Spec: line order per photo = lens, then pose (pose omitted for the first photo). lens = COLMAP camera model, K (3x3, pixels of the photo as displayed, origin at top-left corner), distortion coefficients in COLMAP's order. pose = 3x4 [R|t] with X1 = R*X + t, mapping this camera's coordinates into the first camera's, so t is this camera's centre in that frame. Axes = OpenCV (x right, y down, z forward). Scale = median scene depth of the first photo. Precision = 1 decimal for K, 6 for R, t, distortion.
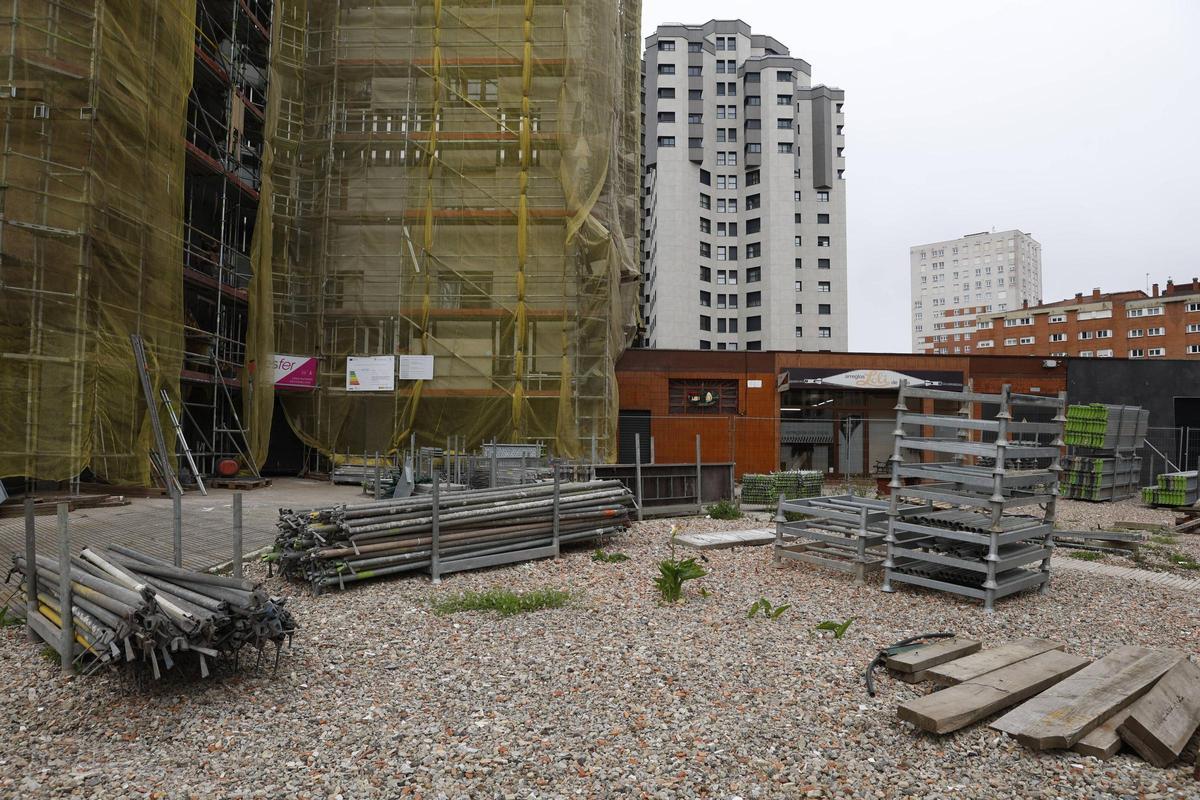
lens RADIAL K [[816.9, 0, 600.0], [0, 816.9, 400.0], [0, 0, 1]] dist [-0.107832, 0.097712]
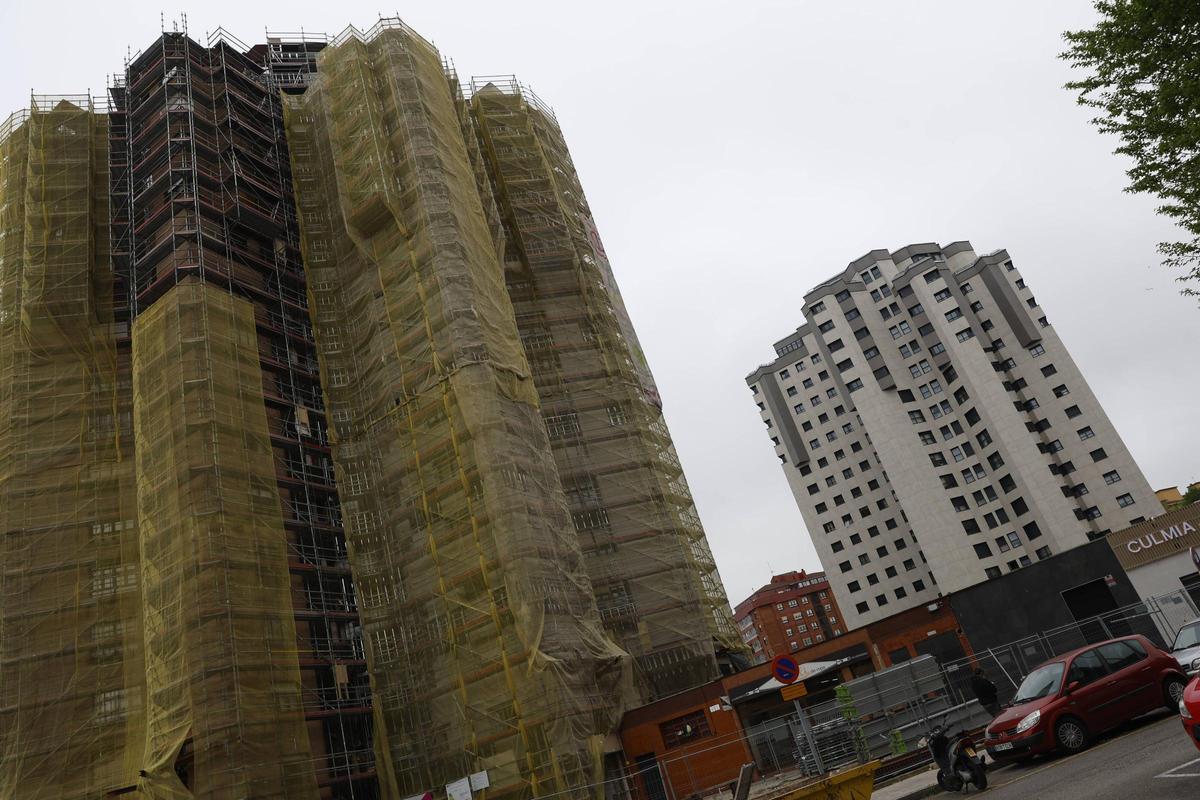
lens RADIAL K [[816.9, 0, 600.0], [0, 816.9, 400.0], [0, 0, 1]] dist [-0.107832, 0.097712]
pose [[0.811284, -0.453853, -0.368560, 0.189084], [0.316244, 0.870865, -0.376277, -0.005681], [0.491740, 0.188712, 0.850047, -0.072772]]
